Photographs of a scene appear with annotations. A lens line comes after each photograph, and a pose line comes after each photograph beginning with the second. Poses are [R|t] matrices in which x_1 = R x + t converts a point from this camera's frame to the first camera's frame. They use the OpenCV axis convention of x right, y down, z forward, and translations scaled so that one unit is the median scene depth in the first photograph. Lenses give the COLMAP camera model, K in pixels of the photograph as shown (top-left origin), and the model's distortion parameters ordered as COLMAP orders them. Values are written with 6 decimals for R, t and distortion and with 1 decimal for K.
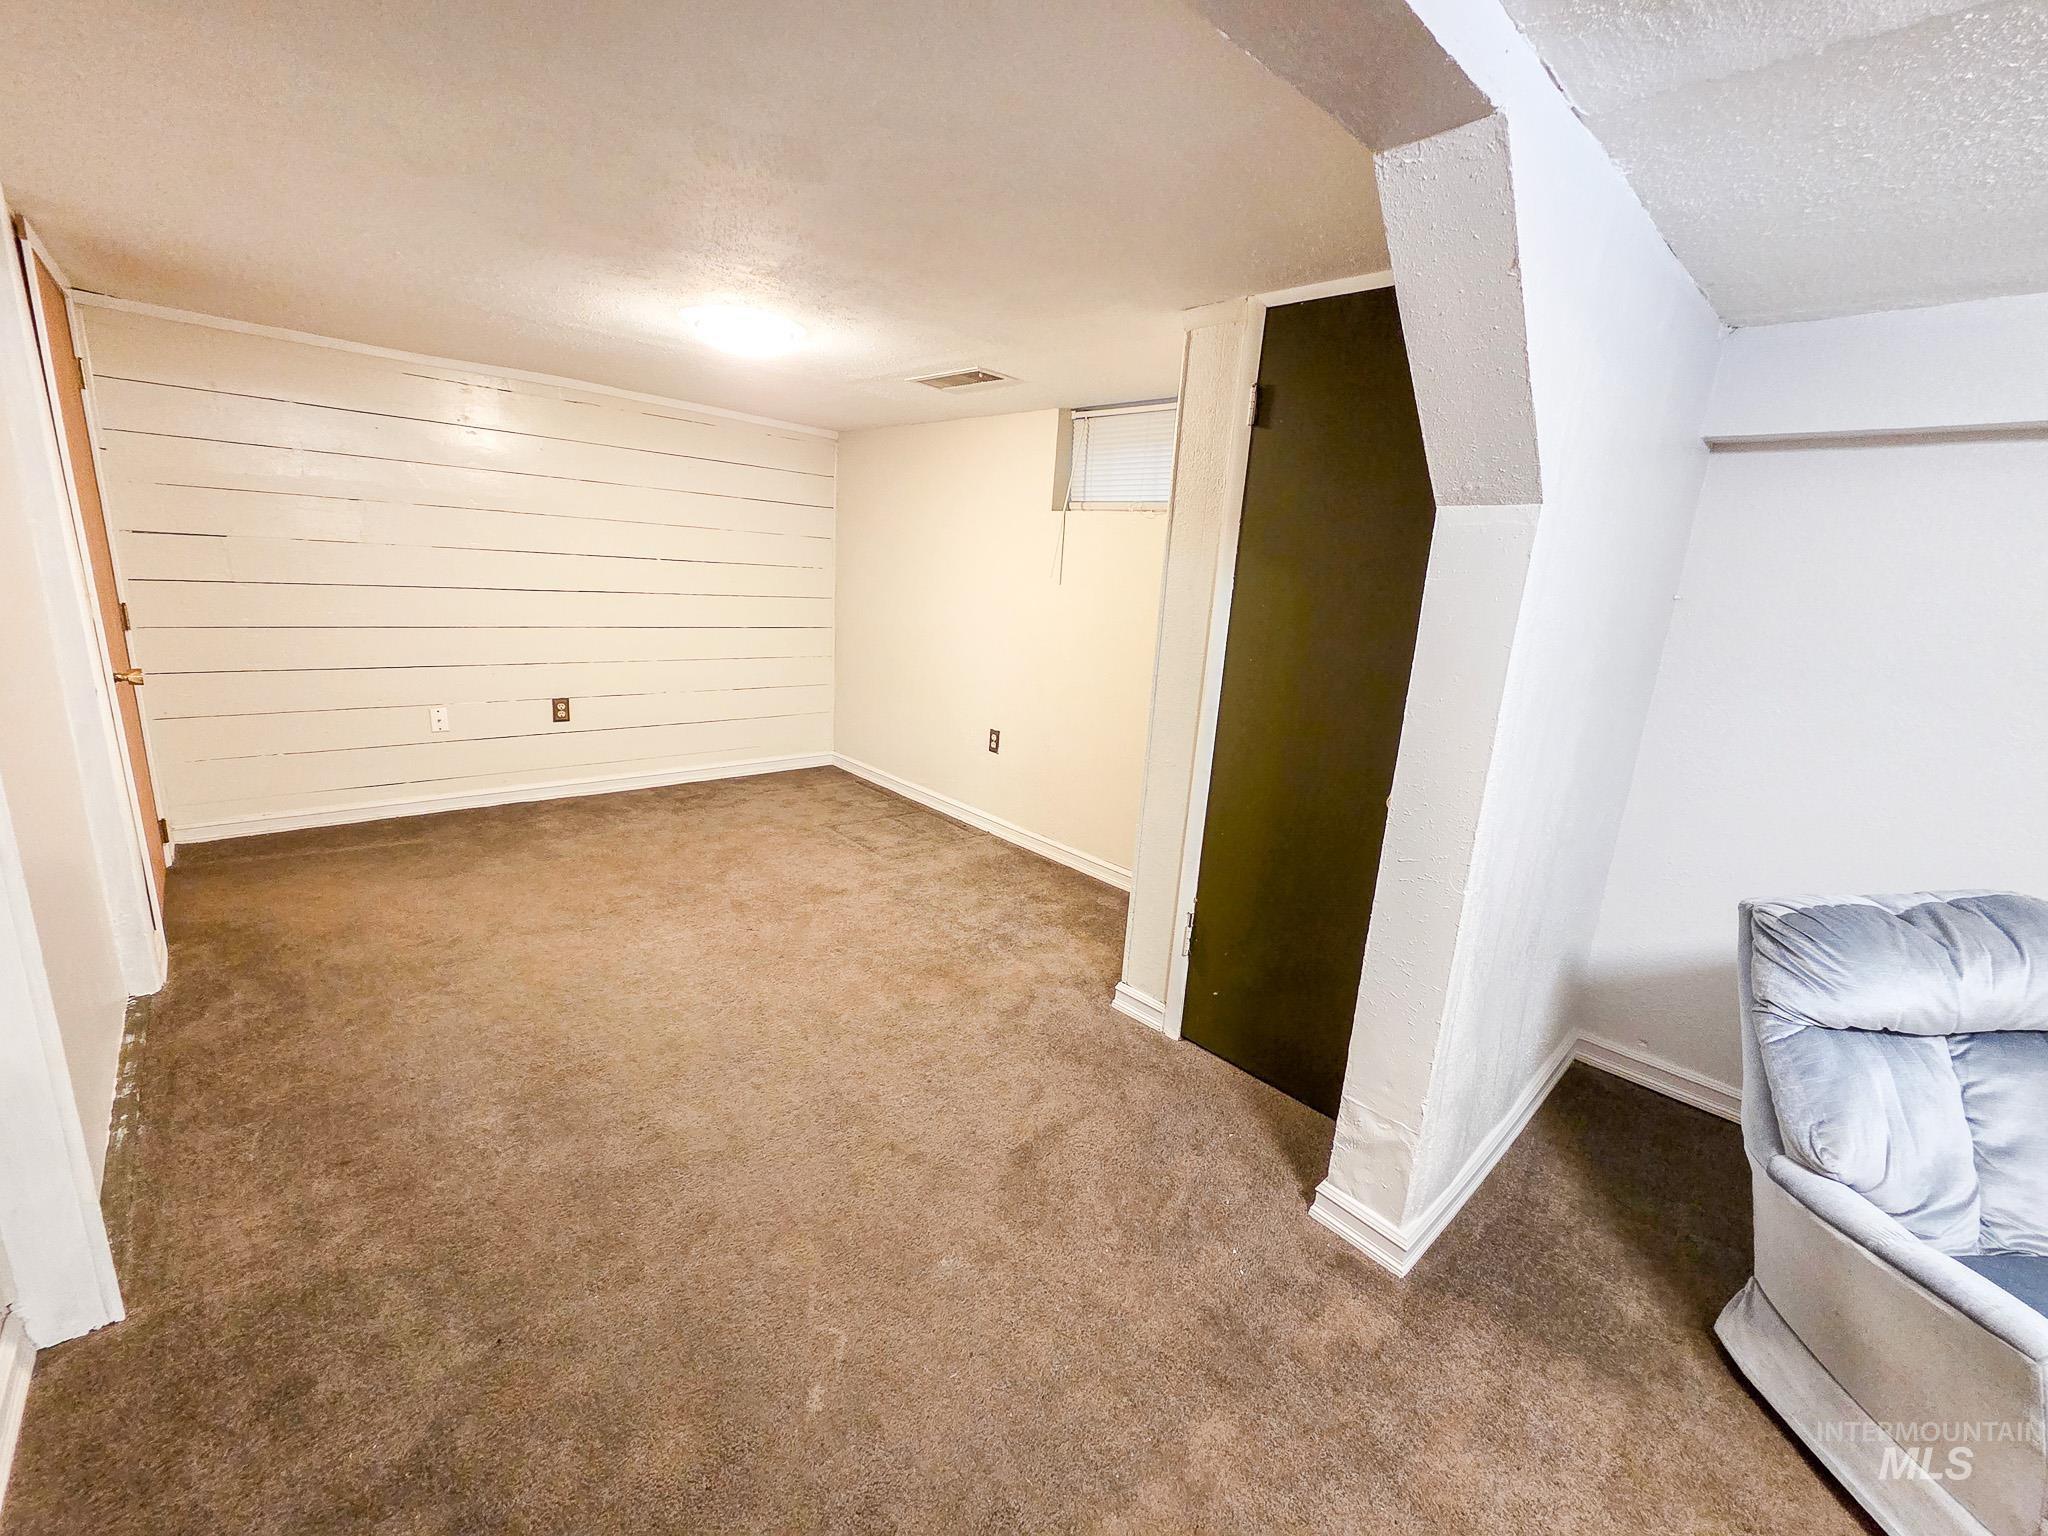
lens RADIAL K [[836.1, 0, 1033.1], [0, 836.1, 762.7], [0, 0, 1]] dist [0.007794, -0.000619]
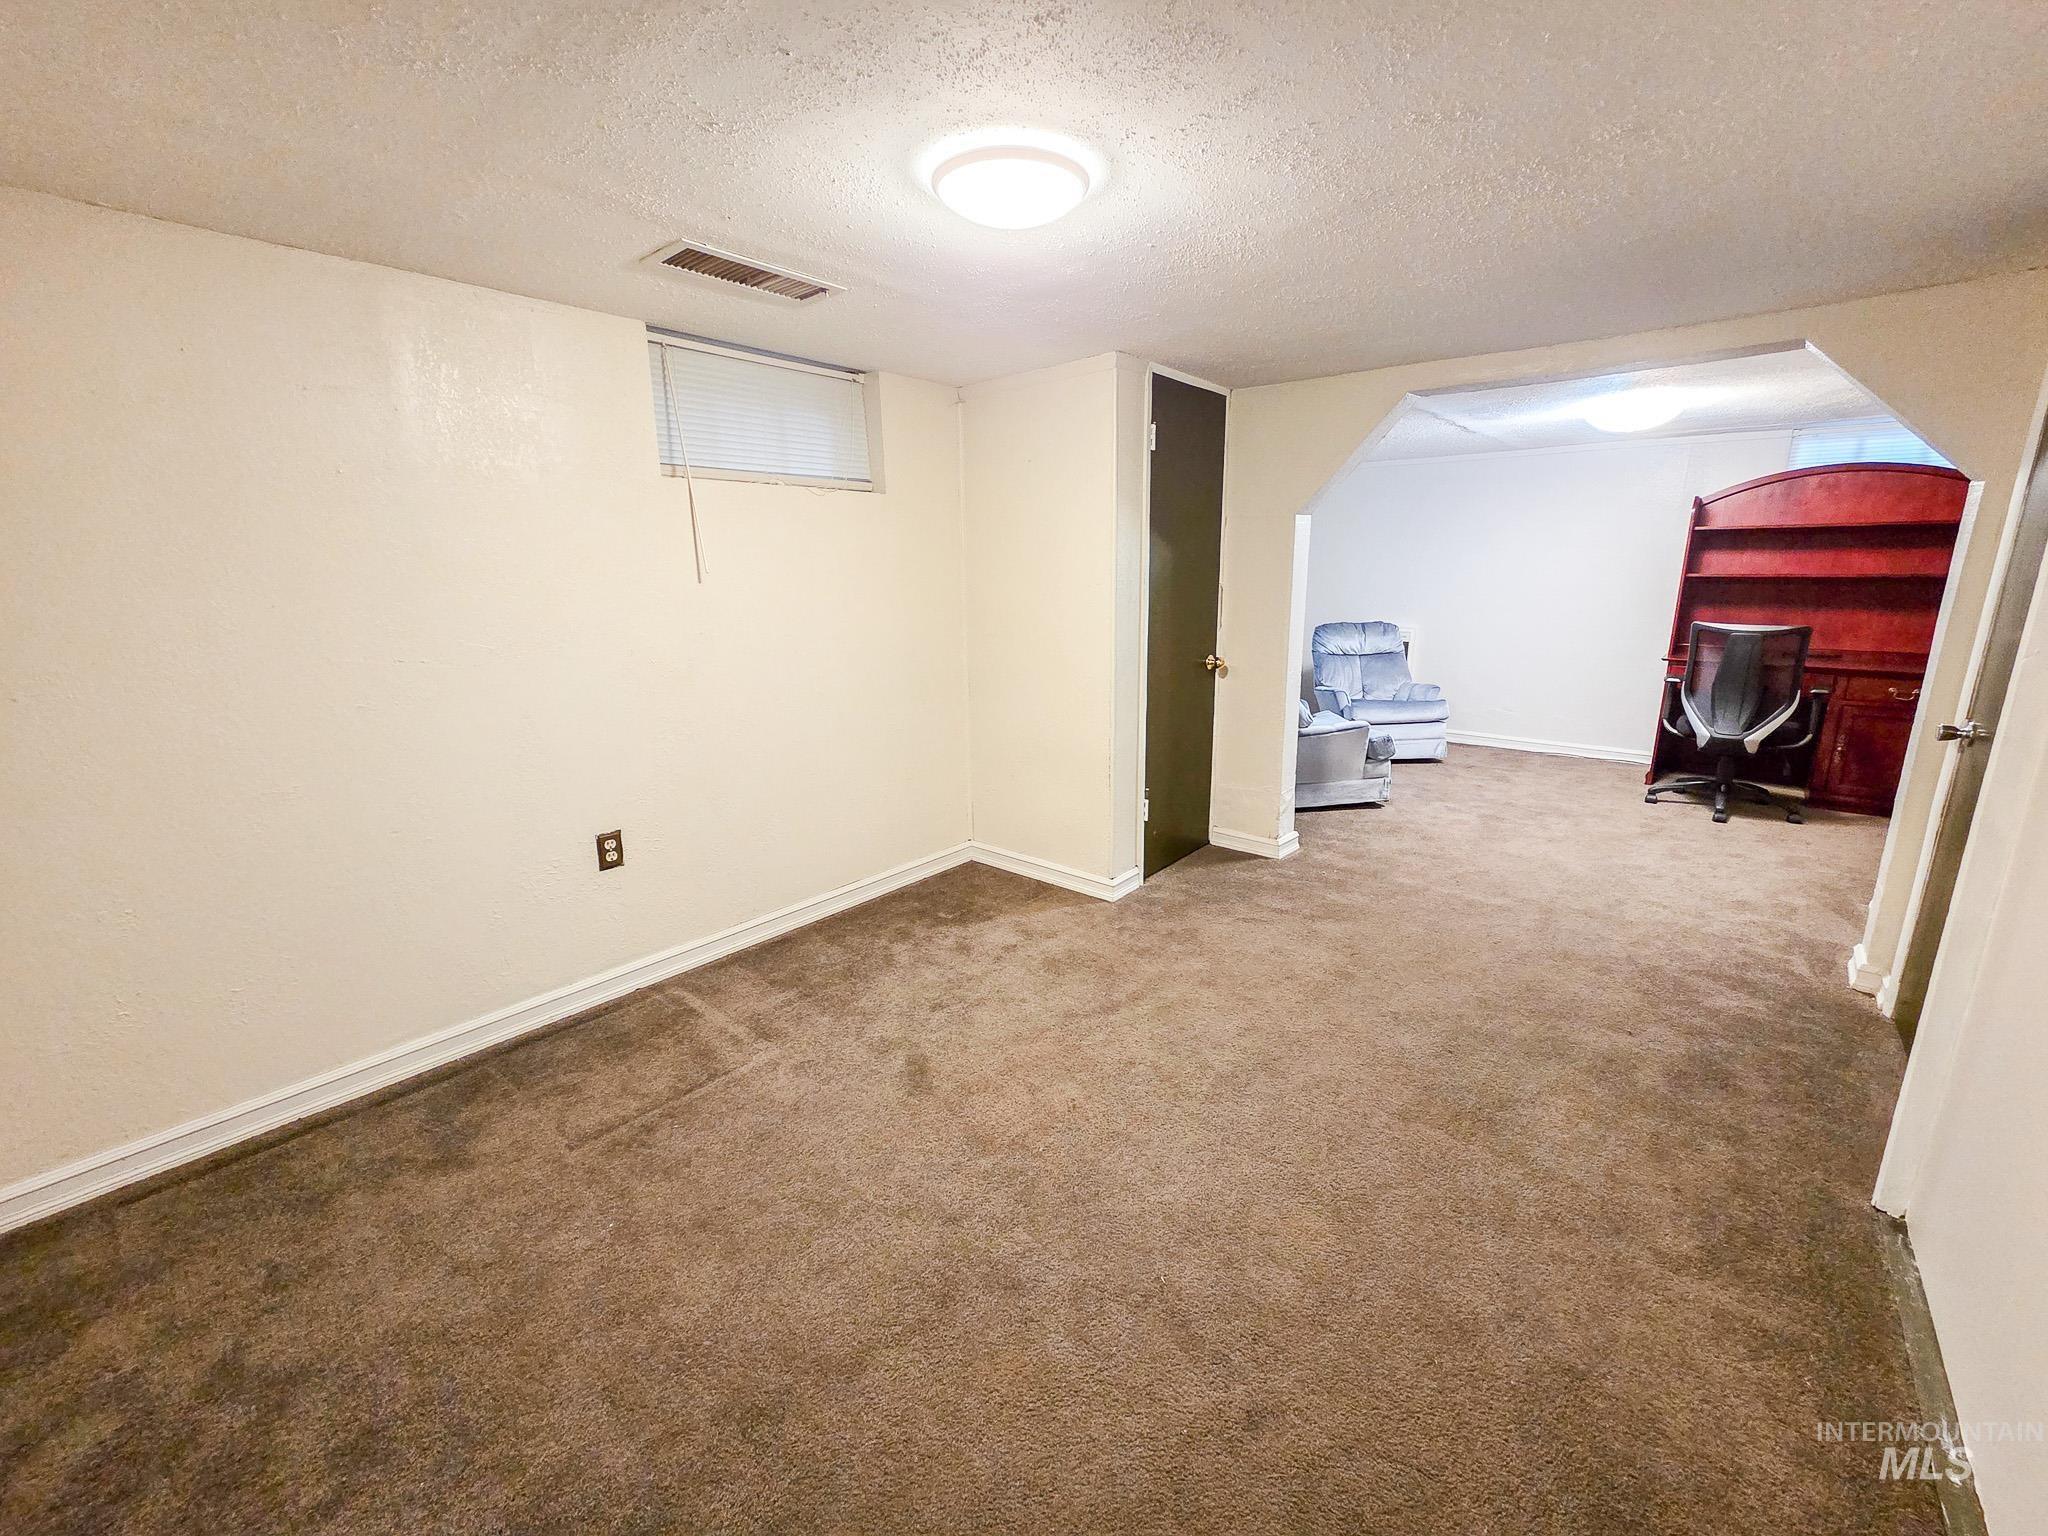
lens RADIAL K [[836.1, 0, 1033.0], [0, 836.1, 769.6], [0, 0, 1]] dist [0.007794, -0.000619]
pose [[-0.130239, -0.292807, 0.947260, -0.762334], [0.233217, 0.919544, 0.316305, -0.236448], [-0.963664, 0.262113, -0.051473, 0.840880]]
